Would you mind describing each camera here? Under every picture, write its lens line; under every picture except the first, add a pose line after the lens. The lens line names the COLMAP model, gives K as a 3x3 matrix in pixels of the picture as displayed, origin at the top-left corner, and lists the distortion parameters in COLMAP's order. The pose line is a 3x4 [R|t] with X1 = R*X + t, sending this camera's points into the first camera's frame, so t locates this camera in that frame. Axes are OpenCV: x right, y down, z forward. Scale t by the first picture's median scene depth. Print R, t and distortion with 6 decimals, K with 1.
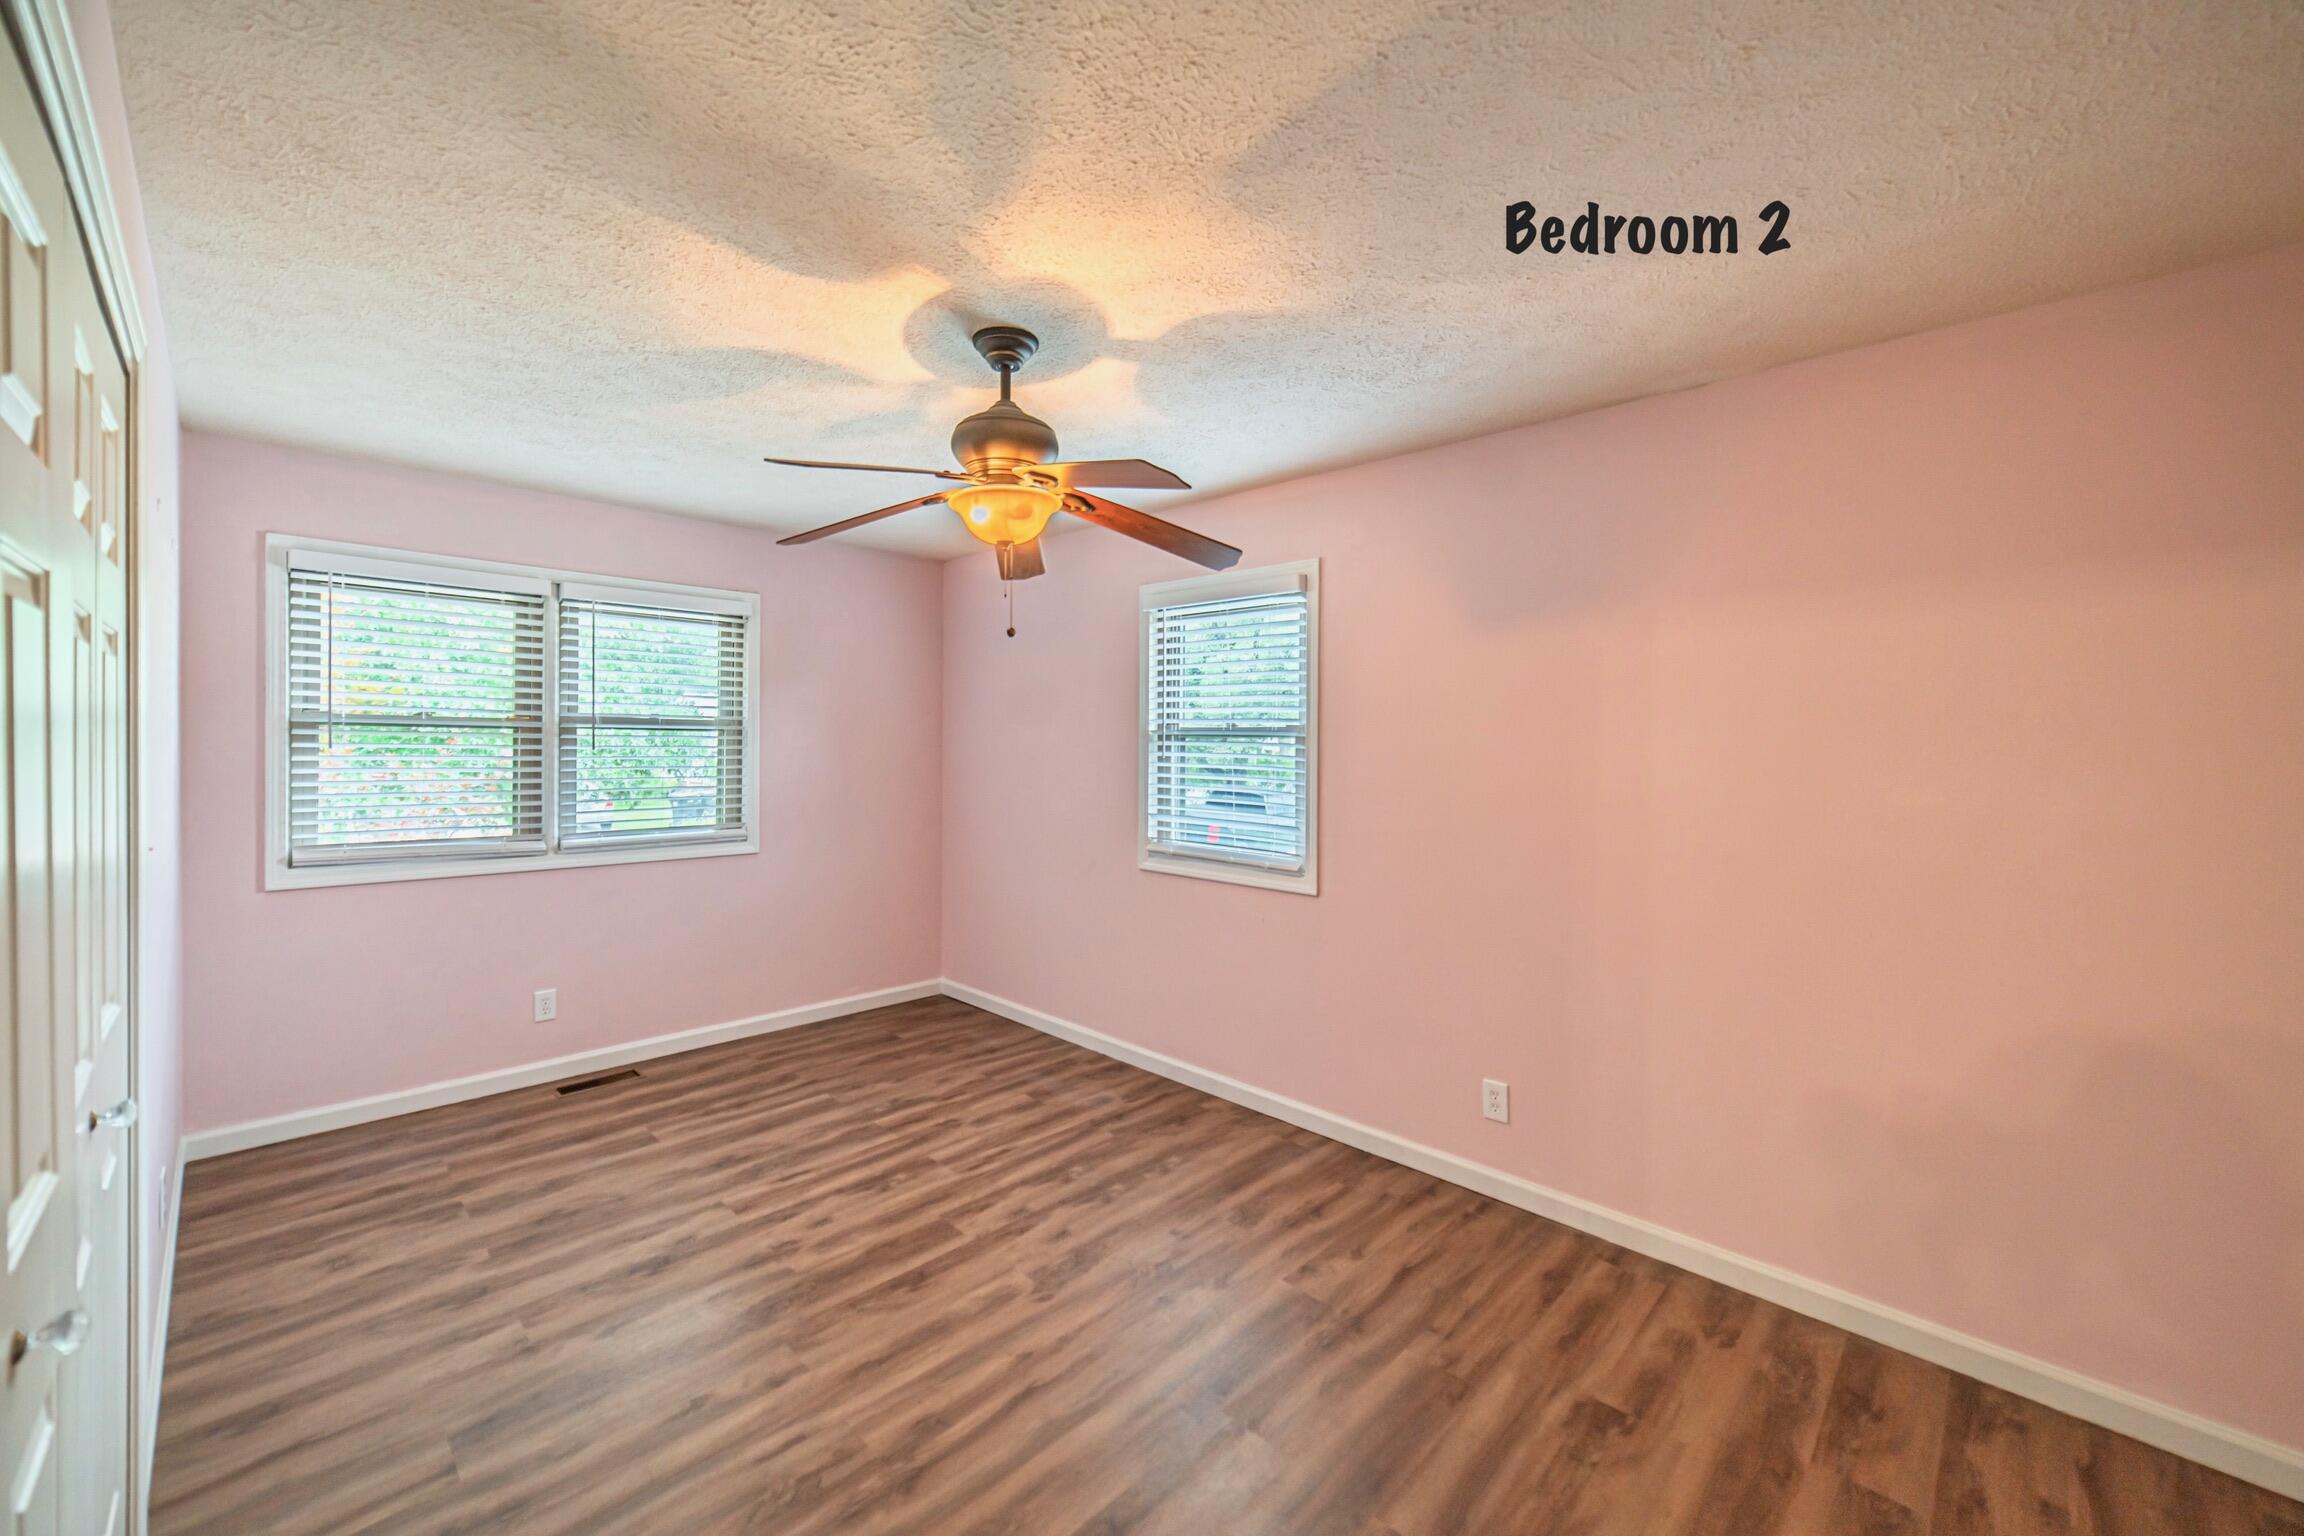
lens RADIAL K [[883.2, 0, 1141.9], [0, 883.2, 763.9], [0, 0, 1]] dist [-0.001931, 0.002197]
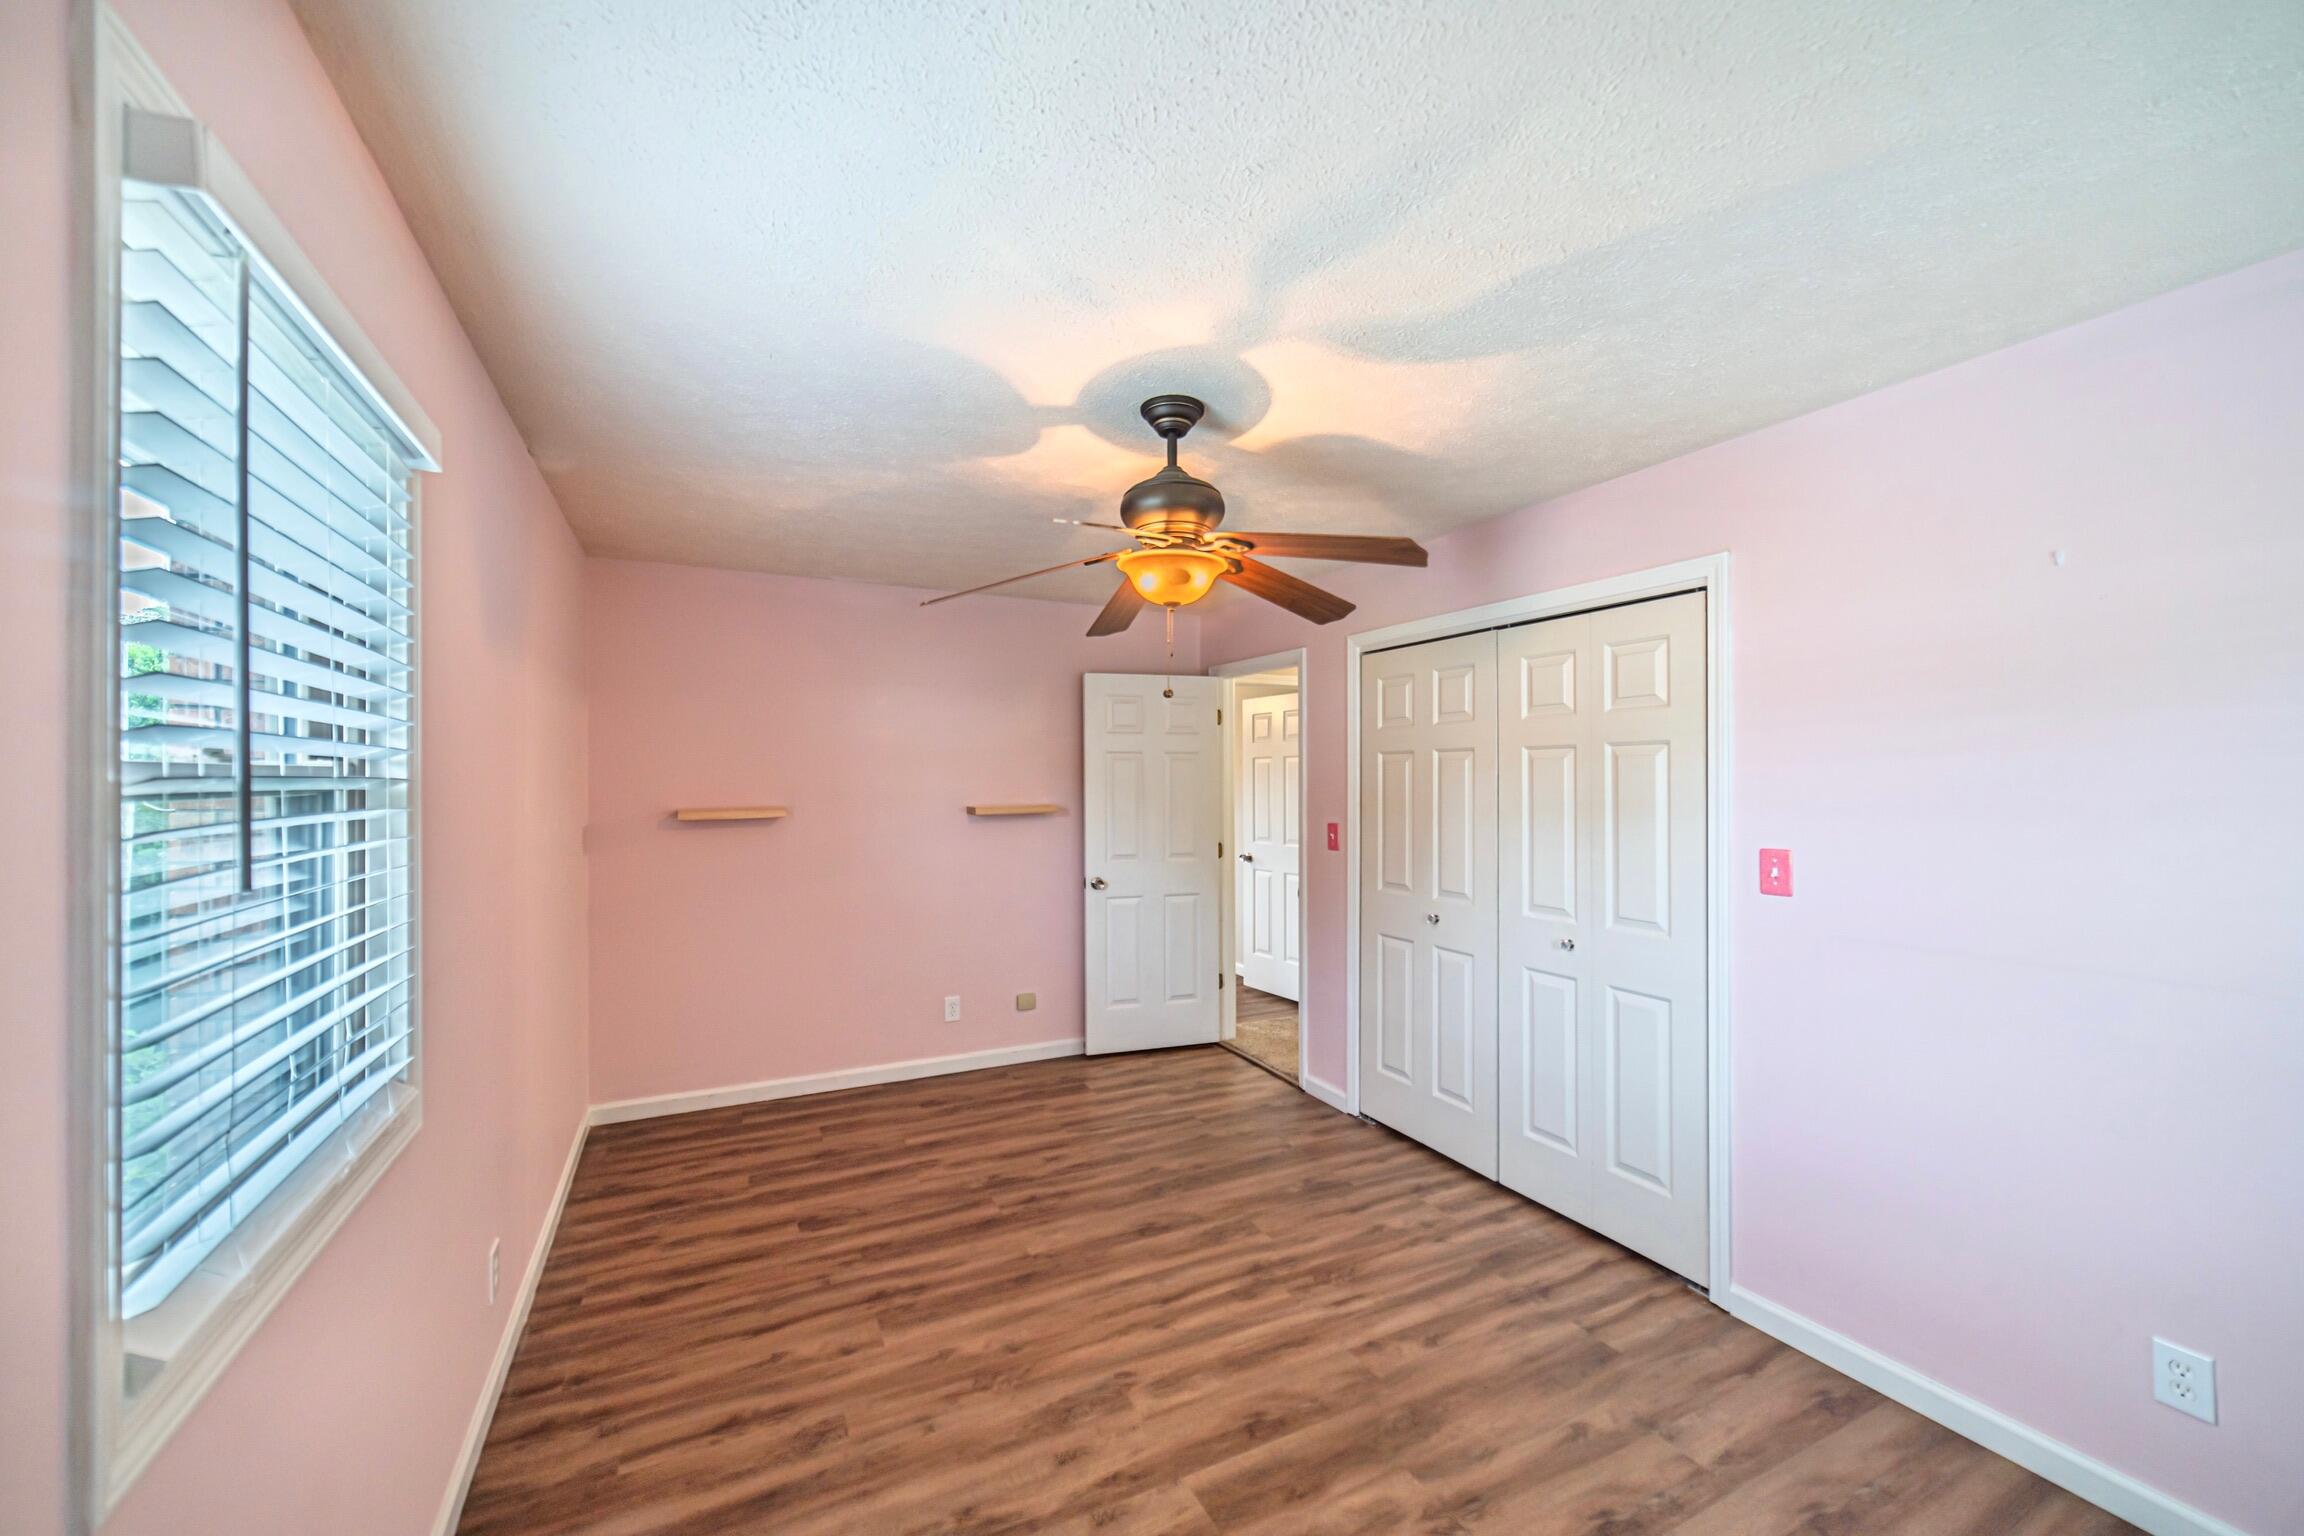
lens RADIAL K [[883.2, 0, 1150.0], [0, 883.2, 770.9], [0, 0, 1]] dist [-0.001931, 0.002197]
pose [[-0.939625, -0.009043, 0.342085, -0.462747], [-0.002640, 0.999813, 0.019179, -0.064871], [-0.342195, 0.017118, -0.939473, 1.901891]]
